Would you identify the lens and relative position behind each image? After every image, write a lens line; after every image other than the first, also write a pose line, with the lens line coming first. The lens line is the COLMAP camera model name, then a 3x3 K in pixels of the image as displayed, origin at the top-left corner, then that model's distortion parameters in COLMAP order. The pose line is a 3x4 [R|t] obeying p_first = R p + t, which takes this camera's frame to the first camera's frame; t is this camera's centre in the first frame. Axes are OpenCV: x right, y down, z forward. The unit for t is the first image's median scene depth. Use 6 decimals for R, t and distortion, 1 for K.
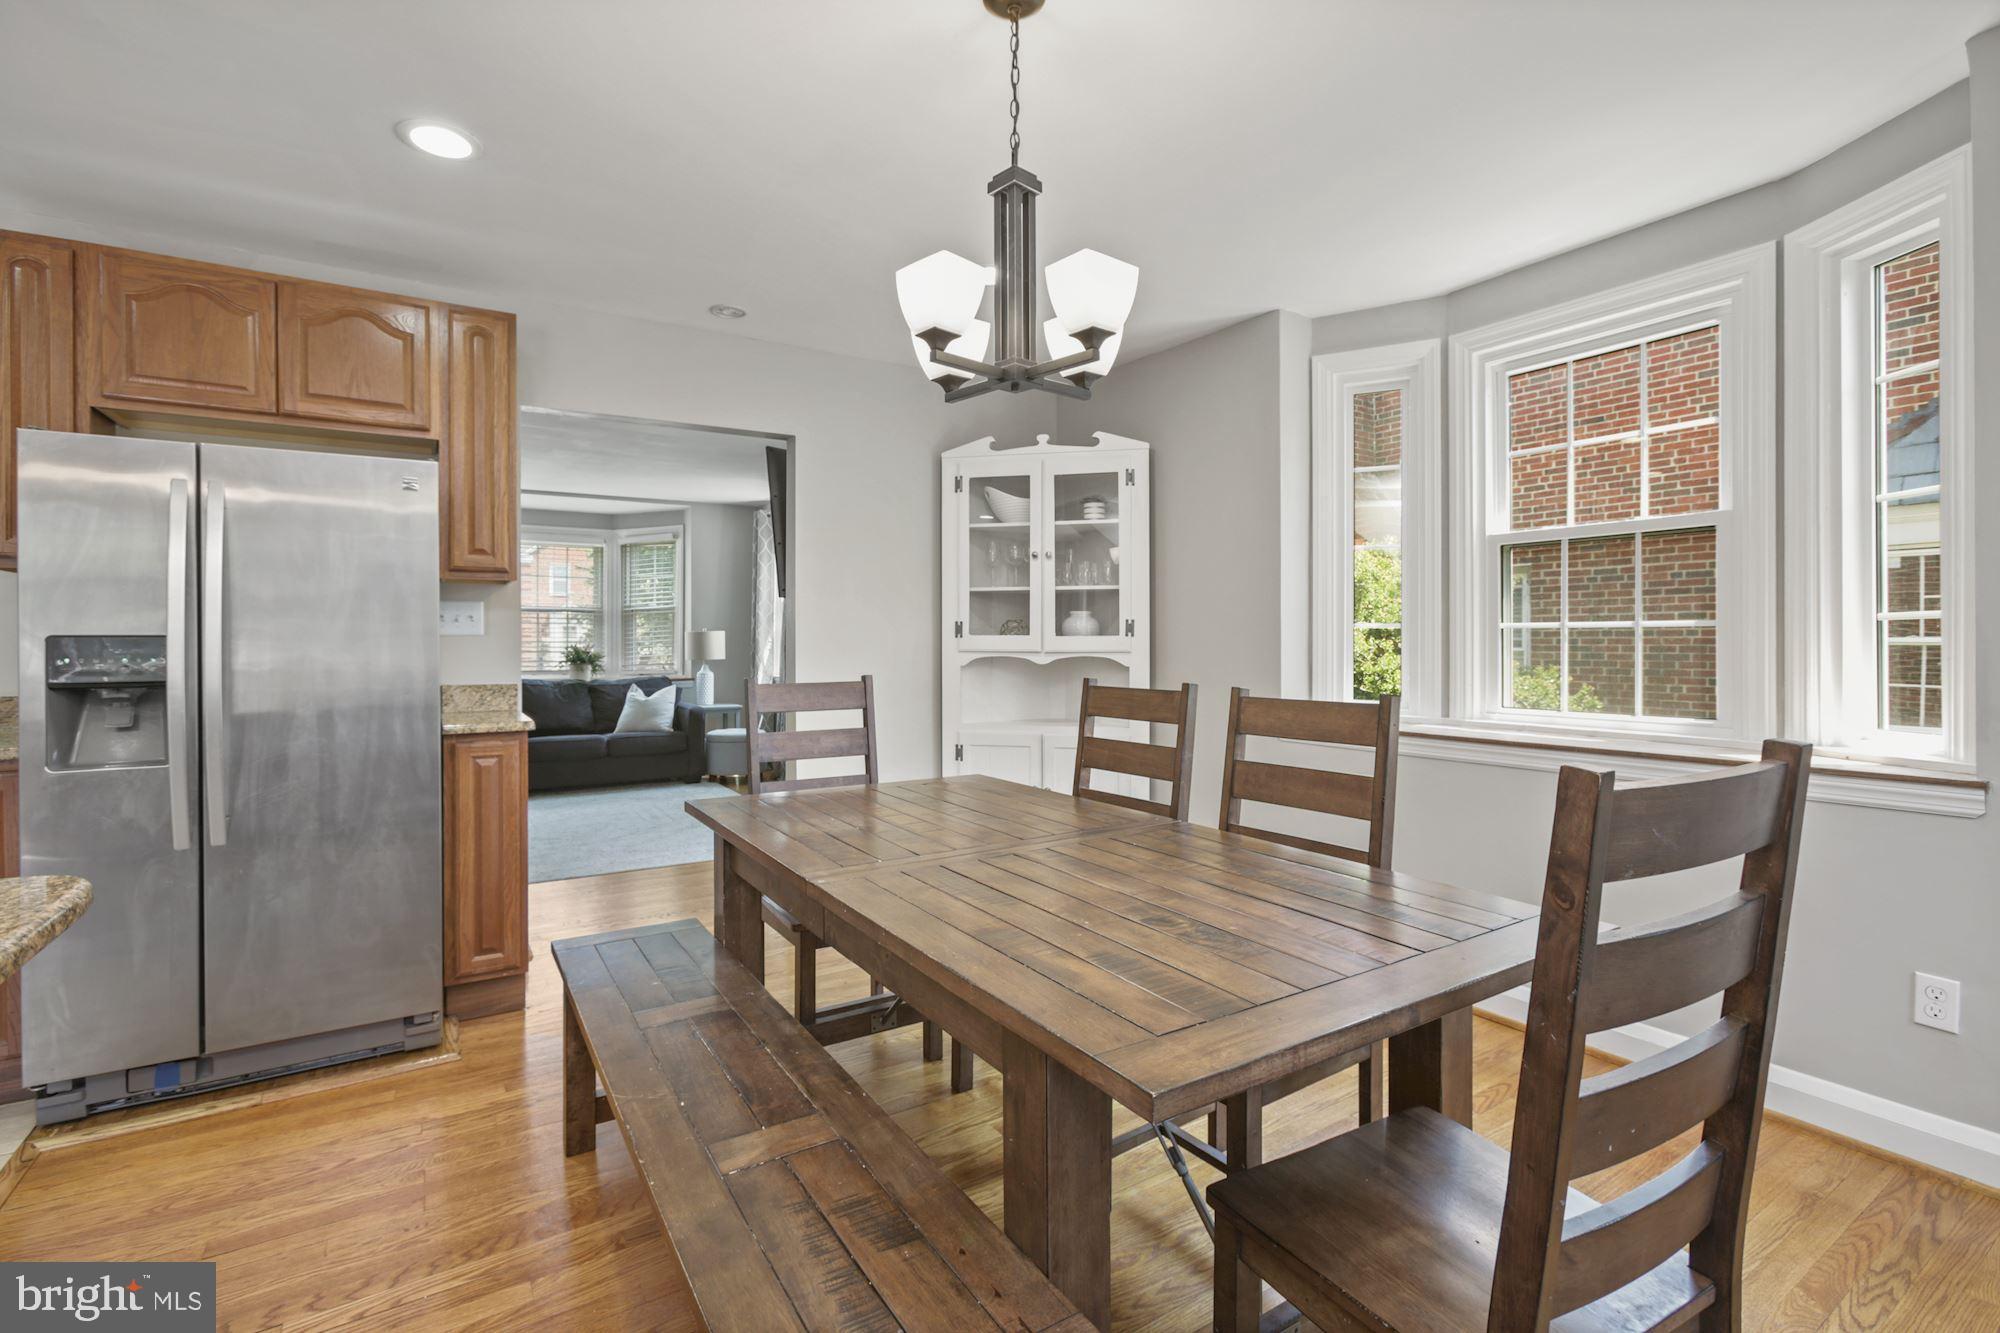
lens RADIAL K [[911.3, 0, 991.1], [0, 911.3, 650.8], [0, 0, 1]] dist [-0.010617, 0.007323]
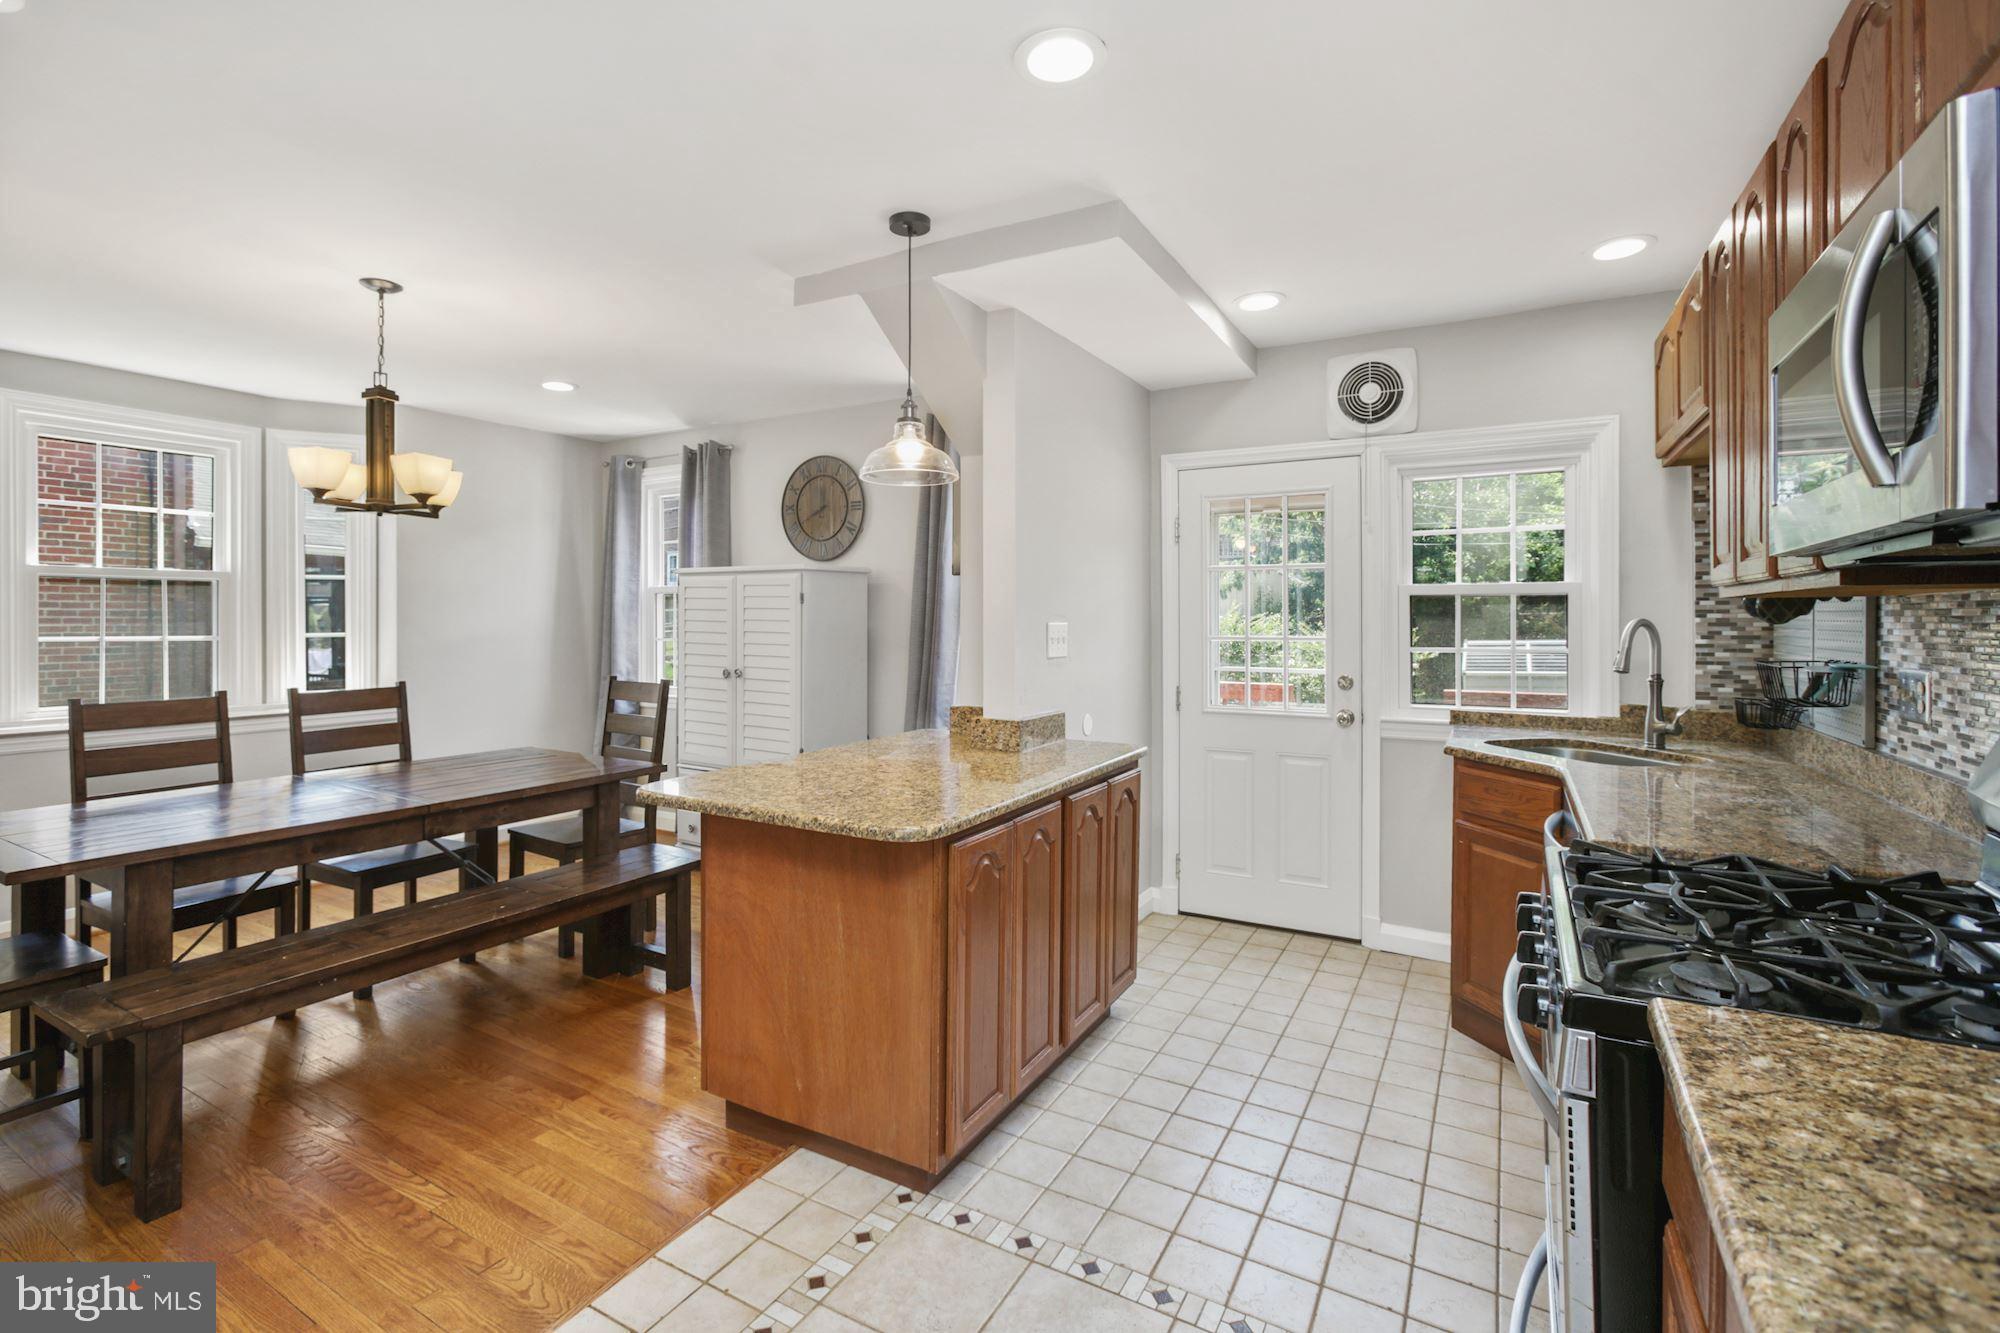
lens RADIAL K [[911.3, 0, 1004.2], [0, 911.3, 606.2], [0, 0, 1]] dist [-0.010617, 0.007323]
pose [[-0.482808, 0.016375, 0.875573, -1.034279], [0.008794, 0.999865, -0.013850, -0.041302], [-0.875682, 0.001013, -0.482887, 0.405465]]
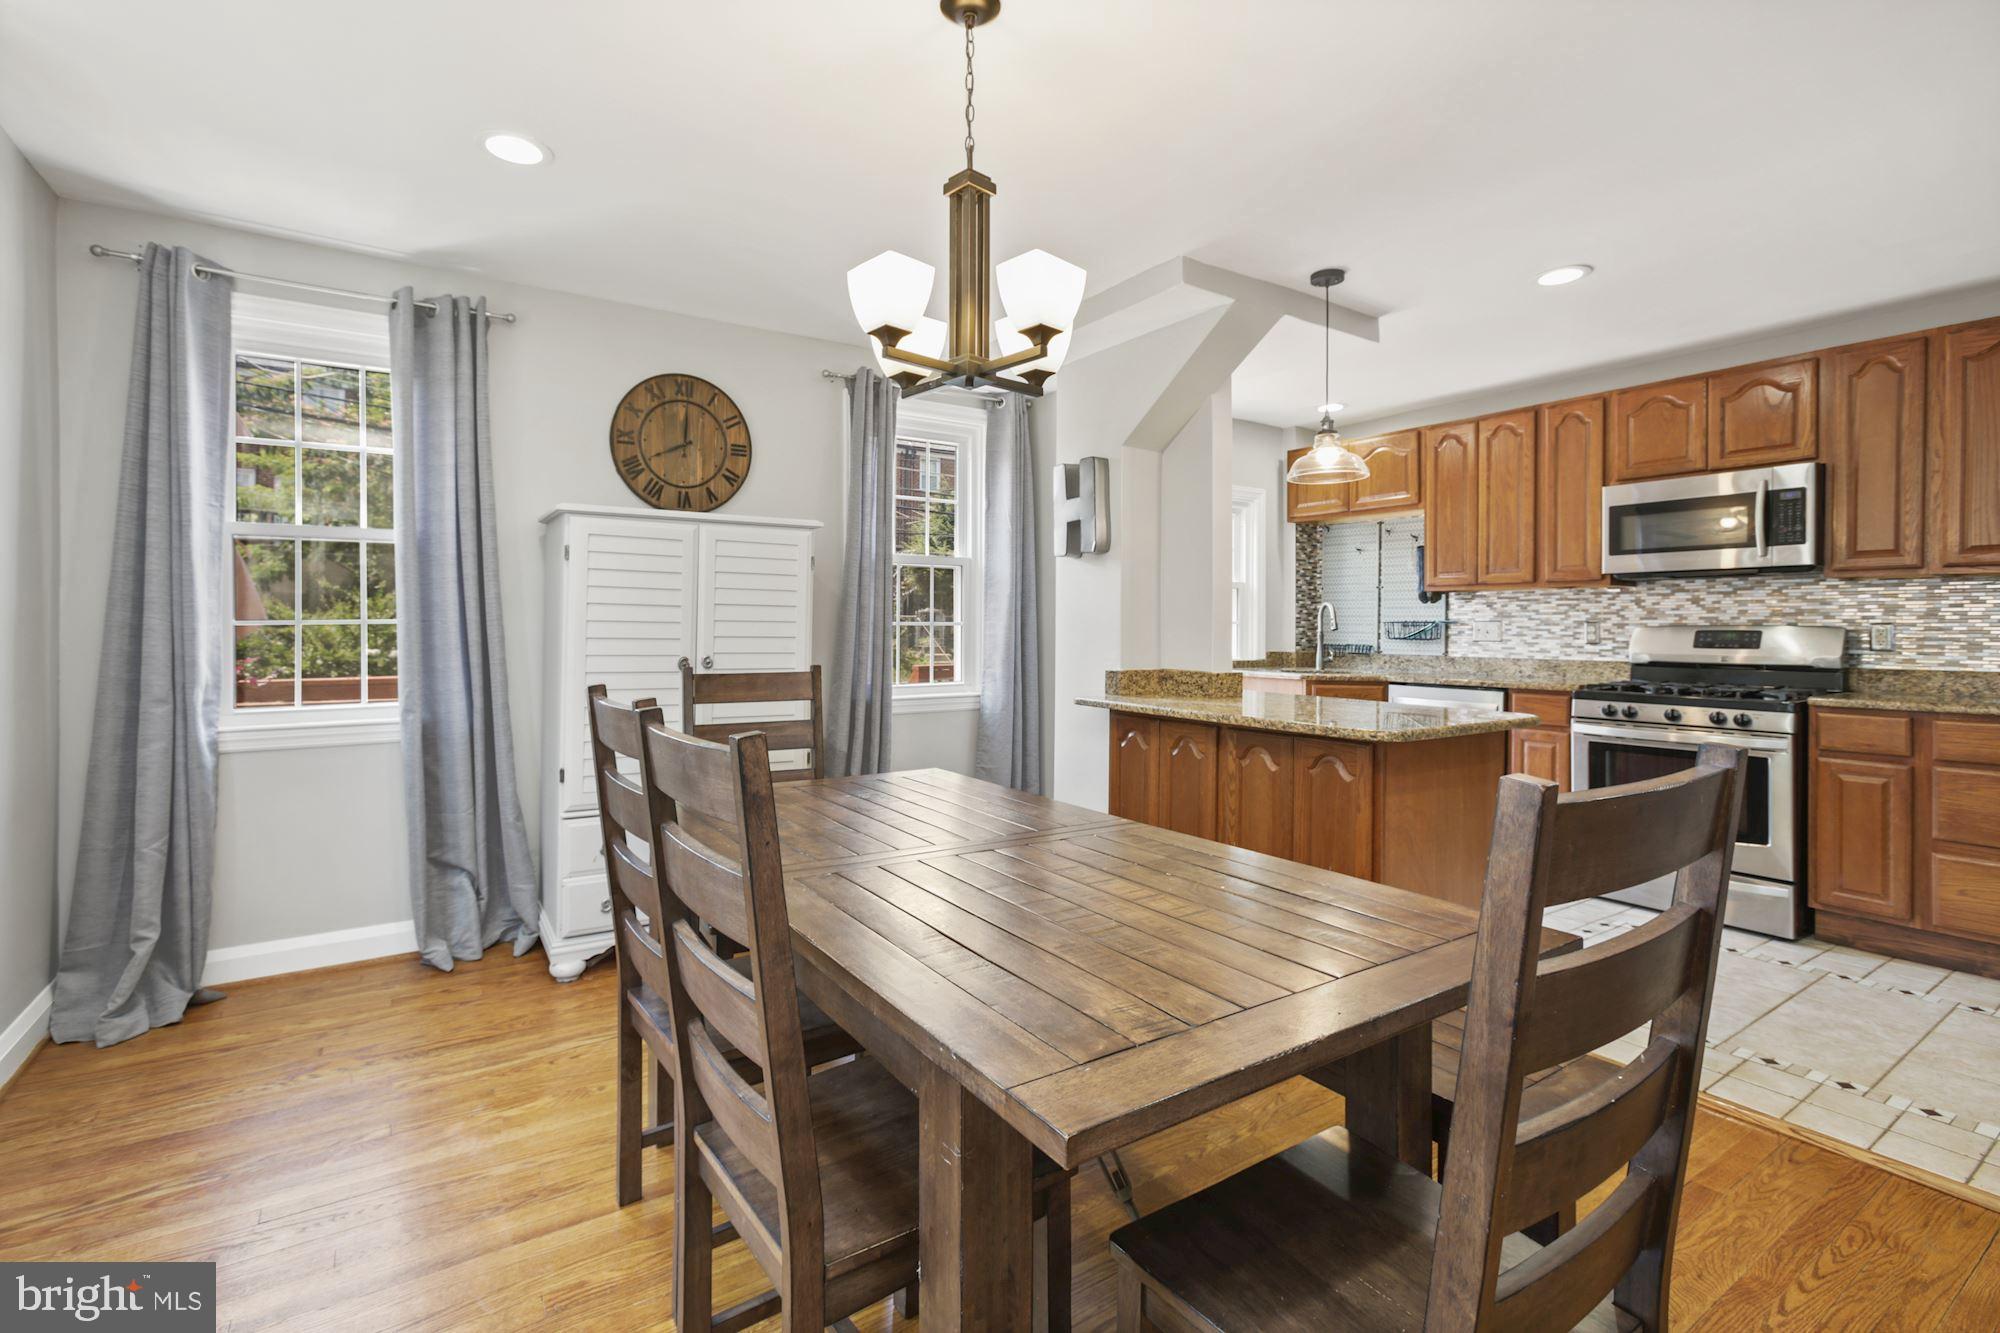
lens RADIAL K [[911.3, 0, 966.9], [0, 911.3, 621.9], [0, 0, 1]] dist [-0.010617, 0.007323]
pose [[-0.999546, 0.002754, -0.030008, 0.044431], [0.002589, 0.999981, 0.005540, -0.013300], [0.030023, 0.005460, -0.999534, 1.044258]]
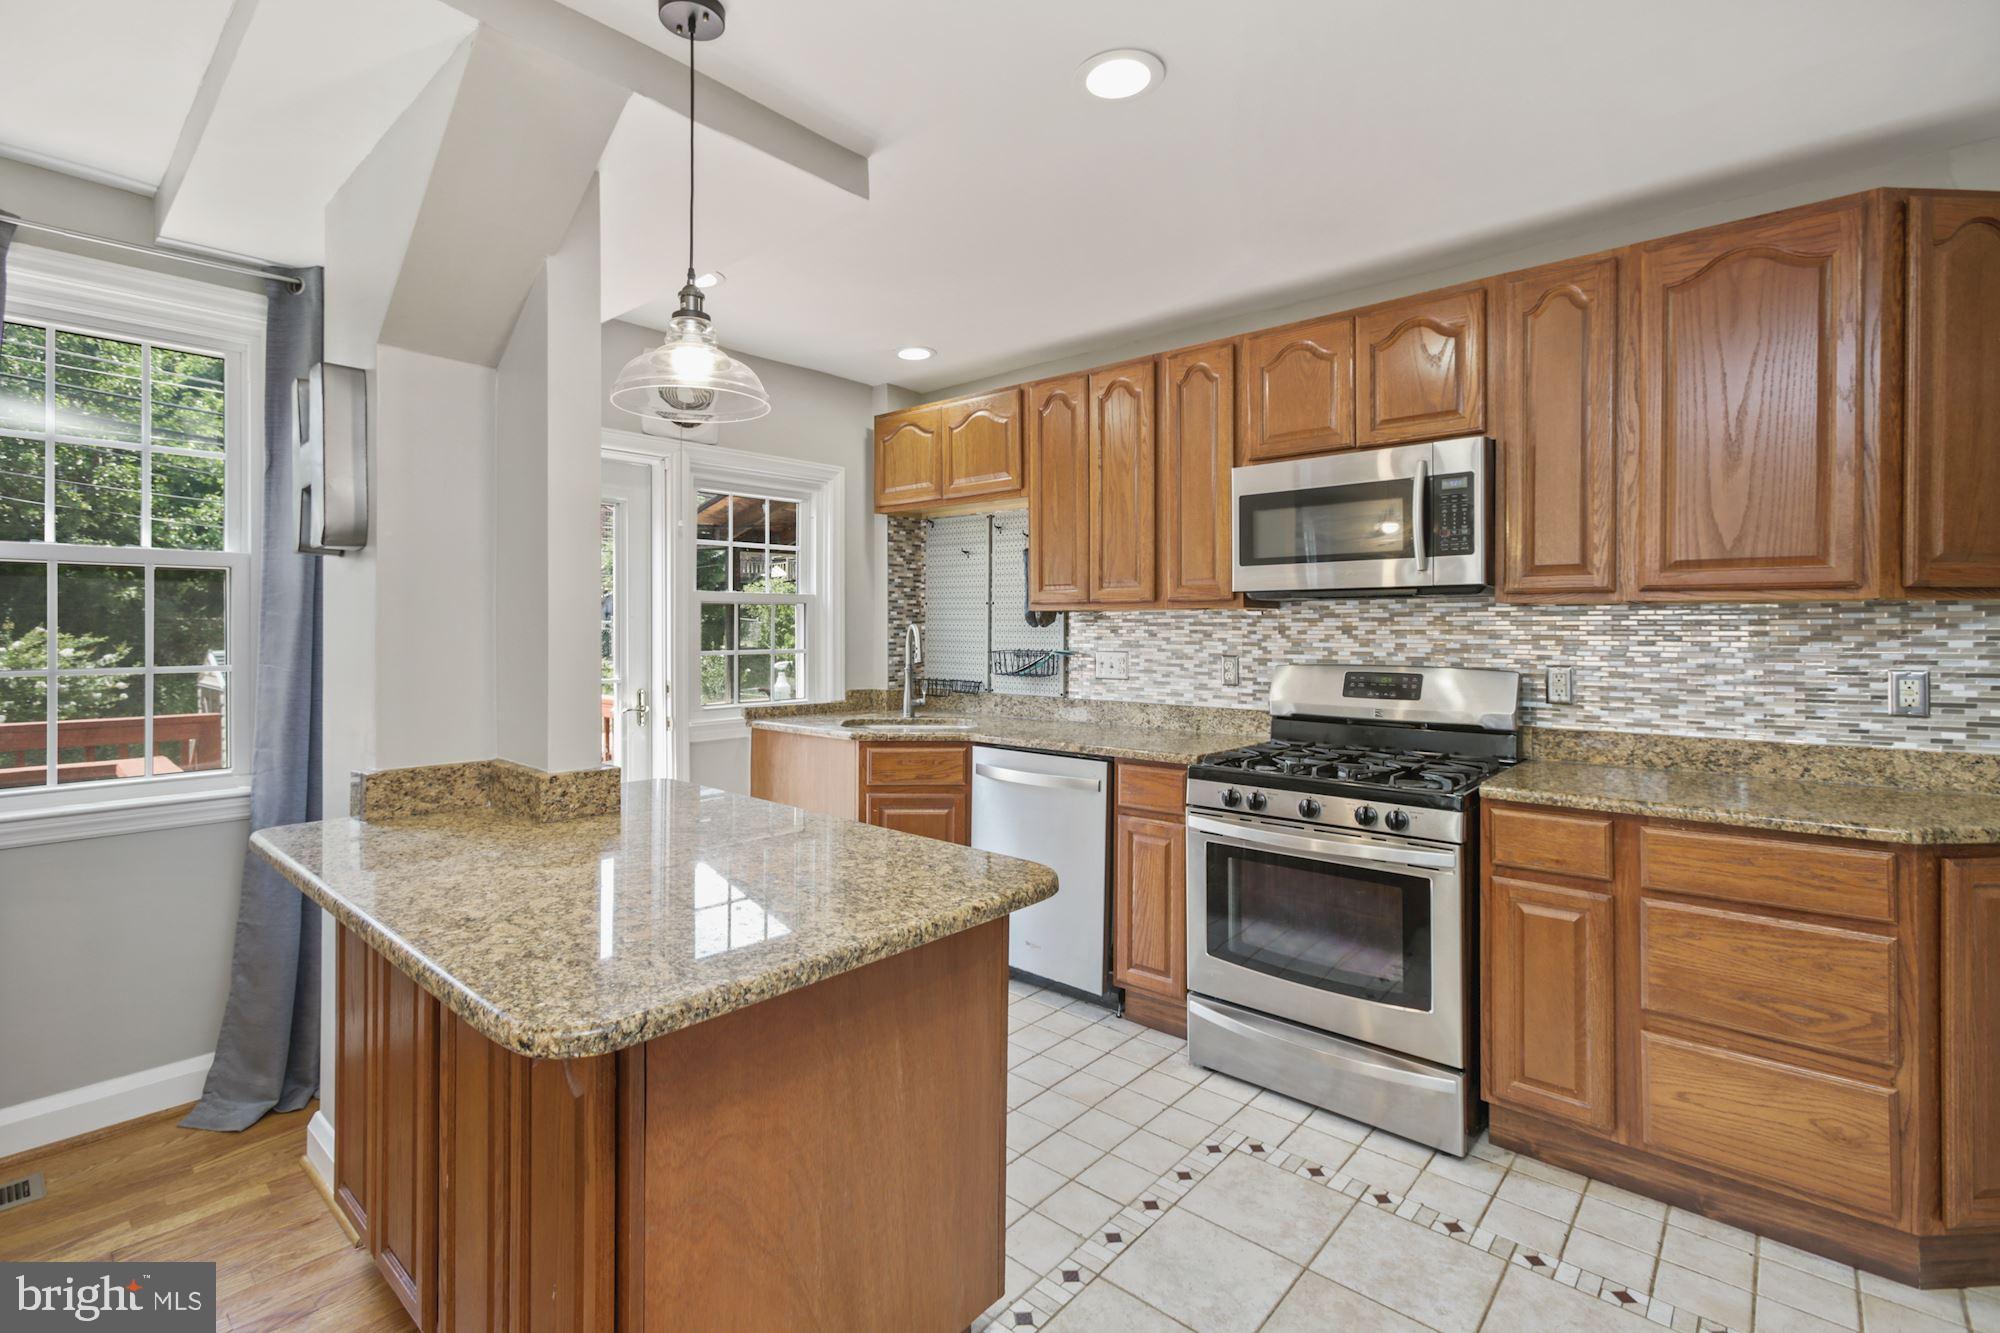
lens RADIAL K [[911.3, 0, 968.7], [0, 911.3, 612.4], [0, 0, 1]] dist [-0.010617, 0.007323]
pose [[-0.960836, -0.000139, -0.277118, -0.359552], [0.001552, 0.999981, -0.005882, -0.044245], [0.277114, -0.006082, -0.960818, 0.617696]]
